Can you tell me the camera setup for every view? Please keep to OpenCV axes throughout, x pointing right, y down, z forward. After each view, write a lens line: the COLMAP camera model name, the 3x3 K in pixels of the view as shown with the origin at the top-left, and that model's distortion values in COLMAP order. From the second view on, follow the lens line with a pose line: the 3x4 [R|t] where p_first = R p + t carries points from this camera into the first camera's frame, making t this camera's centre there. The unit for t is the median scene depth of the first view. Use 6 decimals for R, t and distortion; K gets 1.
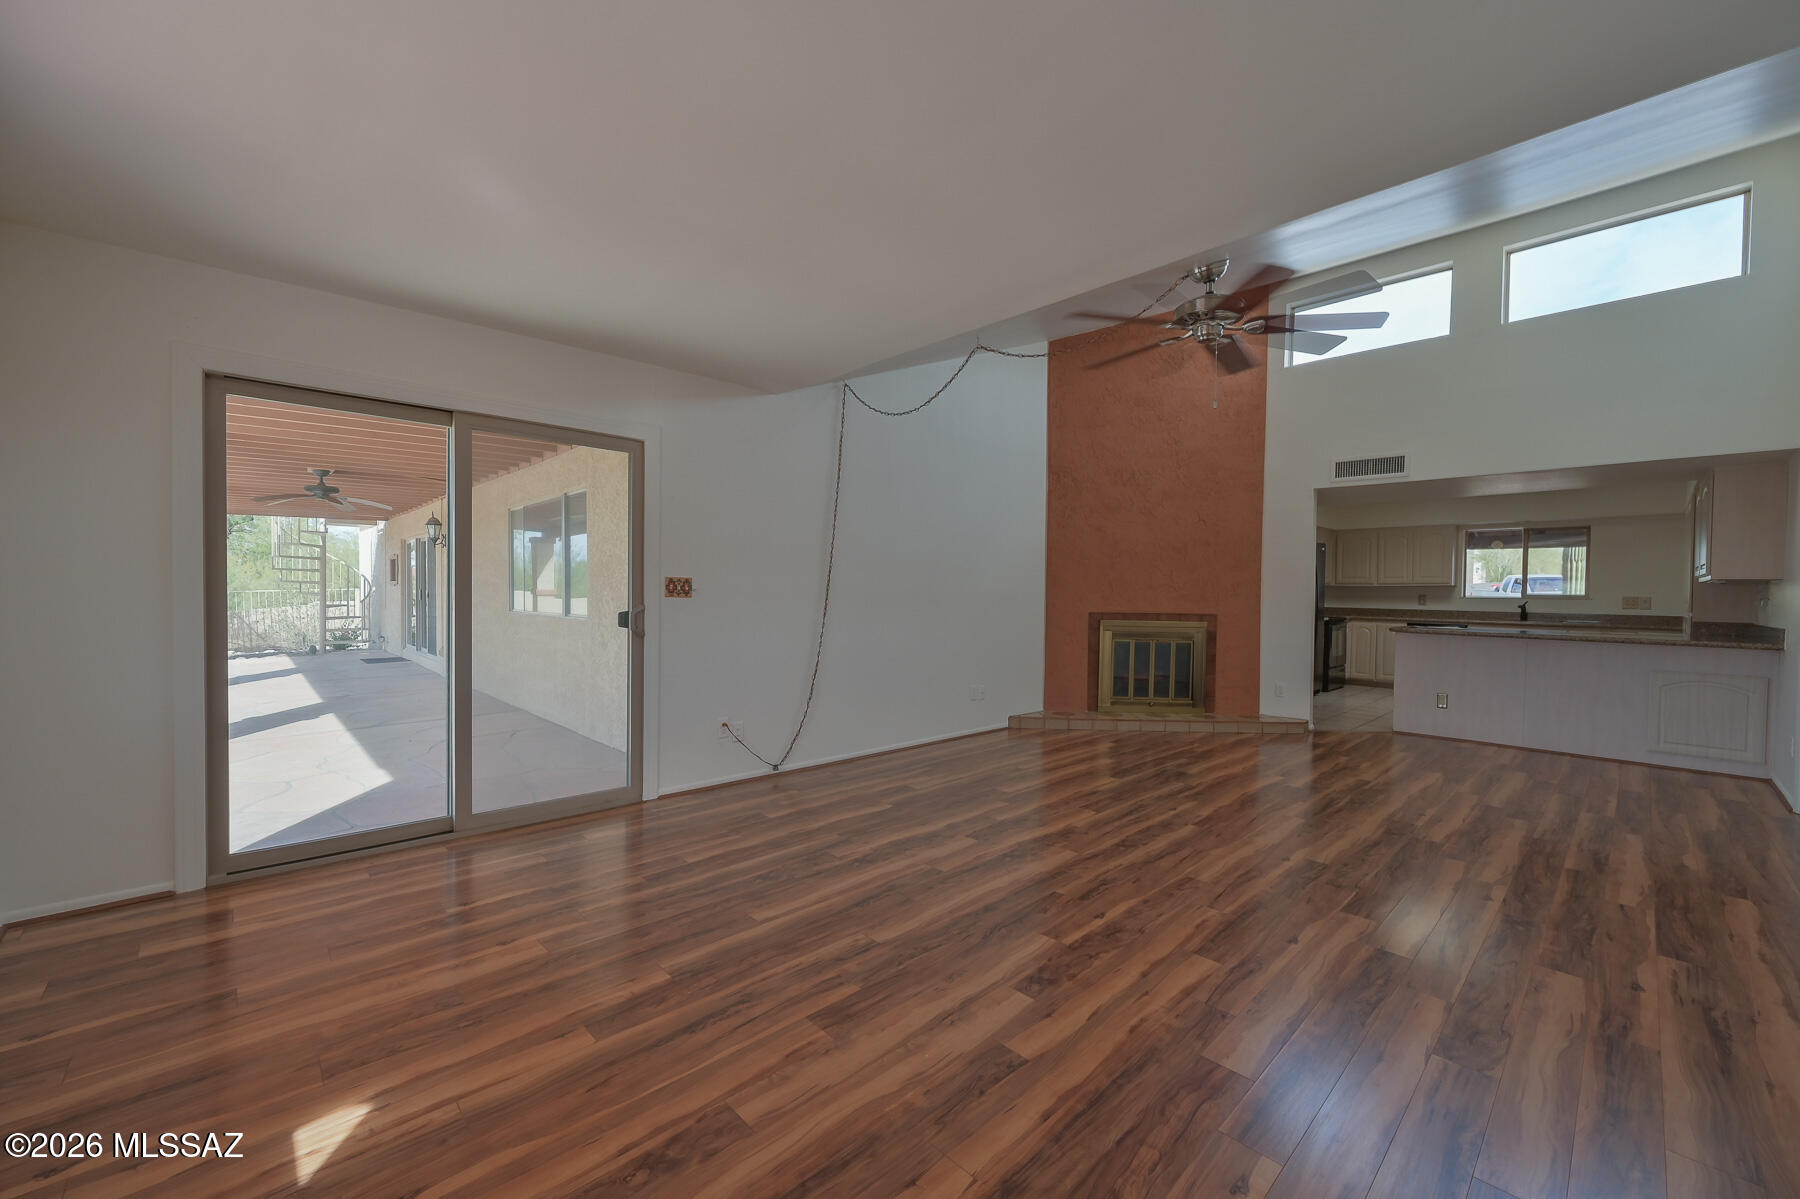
lens RADIAL K [[707.4, 0, 896.0], [0, 707.4, 606.2], [0, 0, 1]] dist [-0.001200, -0.000566]
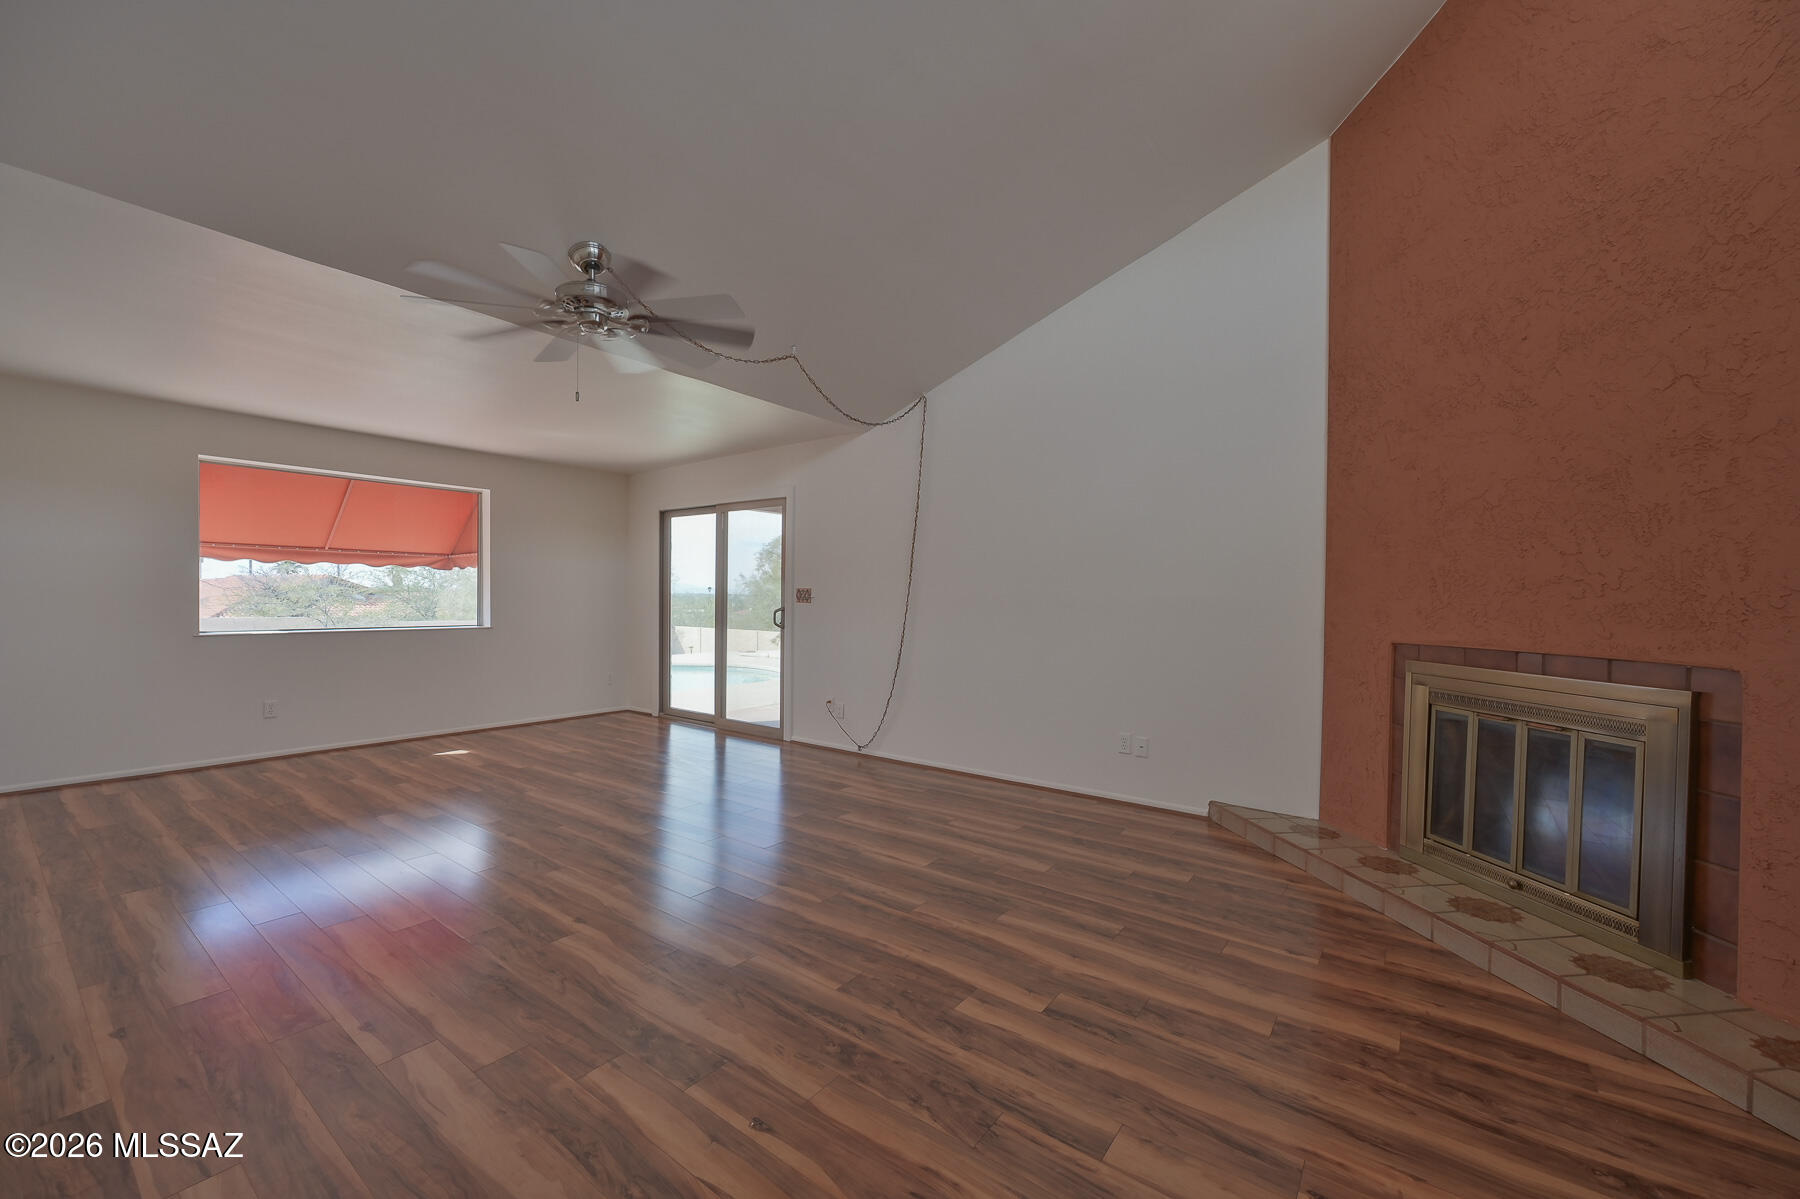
lens RADIAL K [[707.4, 0, 903.5], [0, 707.4, 607.1], [0, 0, 1]] dist [-0.001200, -0.000566]
pose [[0.172163, 0.002049, -0.985066, 1.038494], [-0.030959, 0.999515, -0.003331, -0.005069], [0.984582, 0.031070, 0.172143, 0.895457]]
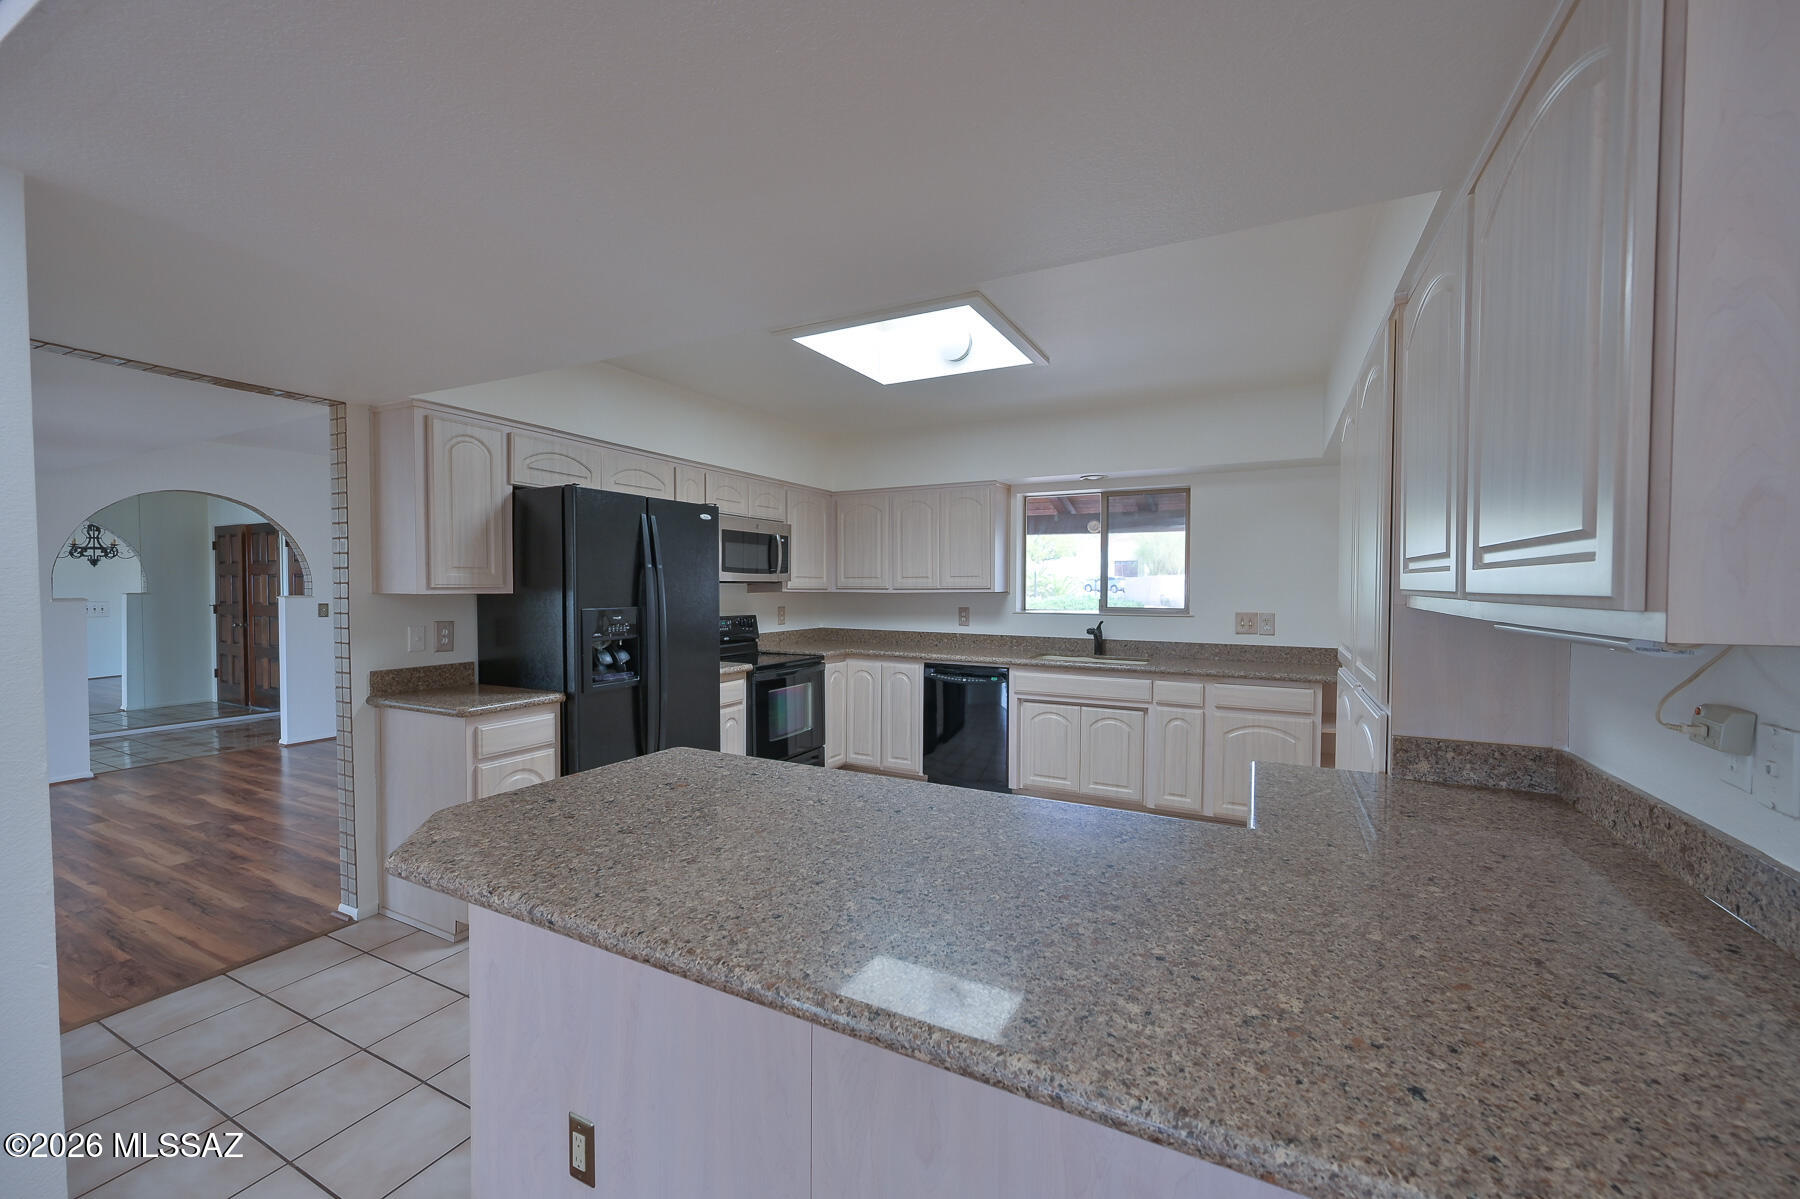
lens RADIAL K [[707.4, 0, 898.8], [0, 707.4, 594.8], [0, 0, 1]] dist [-0.001200, -0.000566]
pose [[0.942517, -0.013349, 0.333892, 1.106673], [0.014958, 0.999886, -0.002251, -0.056642], [-0.333823, 0.007116, 0.942609, 1.049355]]
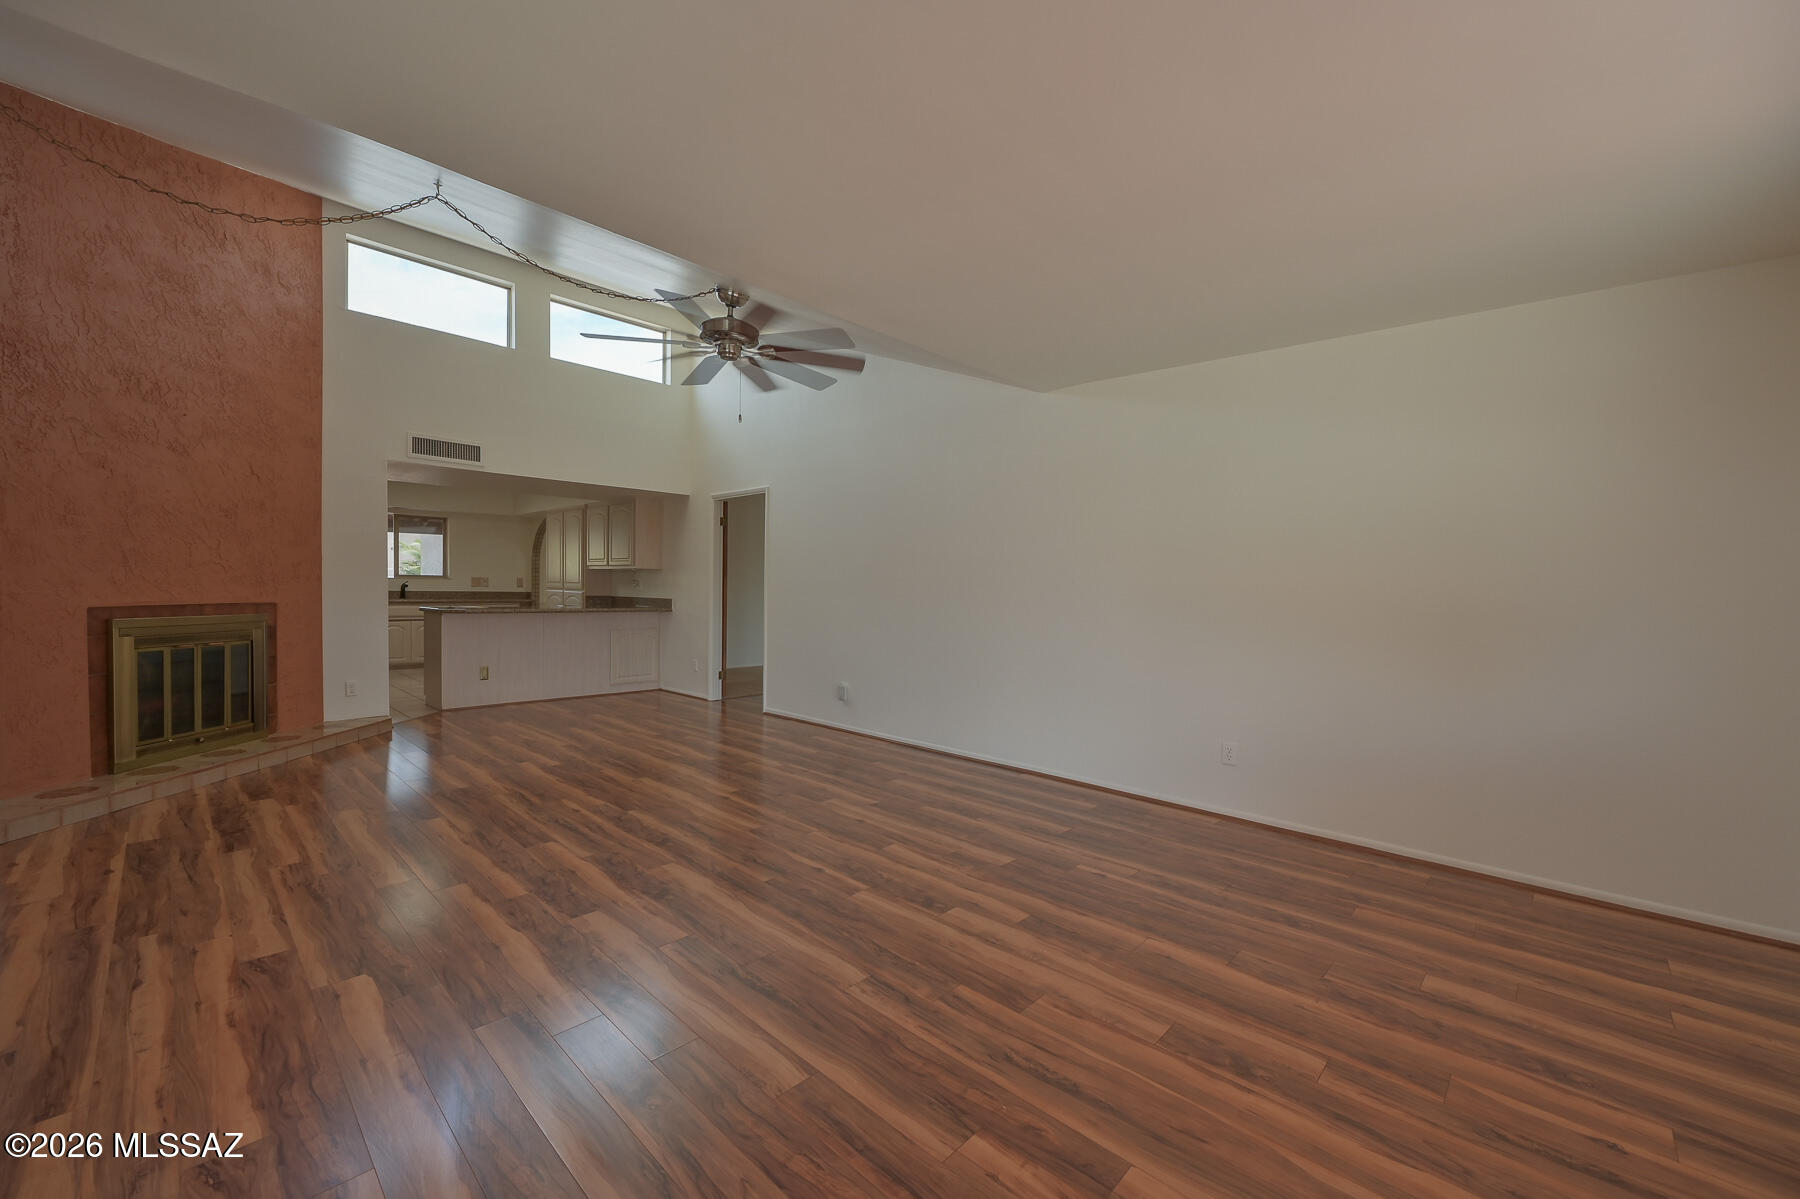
lens RADIAL K [[707.4, 0, 902.6], [0, 707.4, 607.3], [0, 0, 1]] dist [-0.001200, -0.000566]
pose [[-0.049695, -0.042620, 0.997855, -0.503766], [0.004711, 0.999068, 0.042906, -0.019084], [-0.998753, 0.006833, -0.049448, 0.554004]]
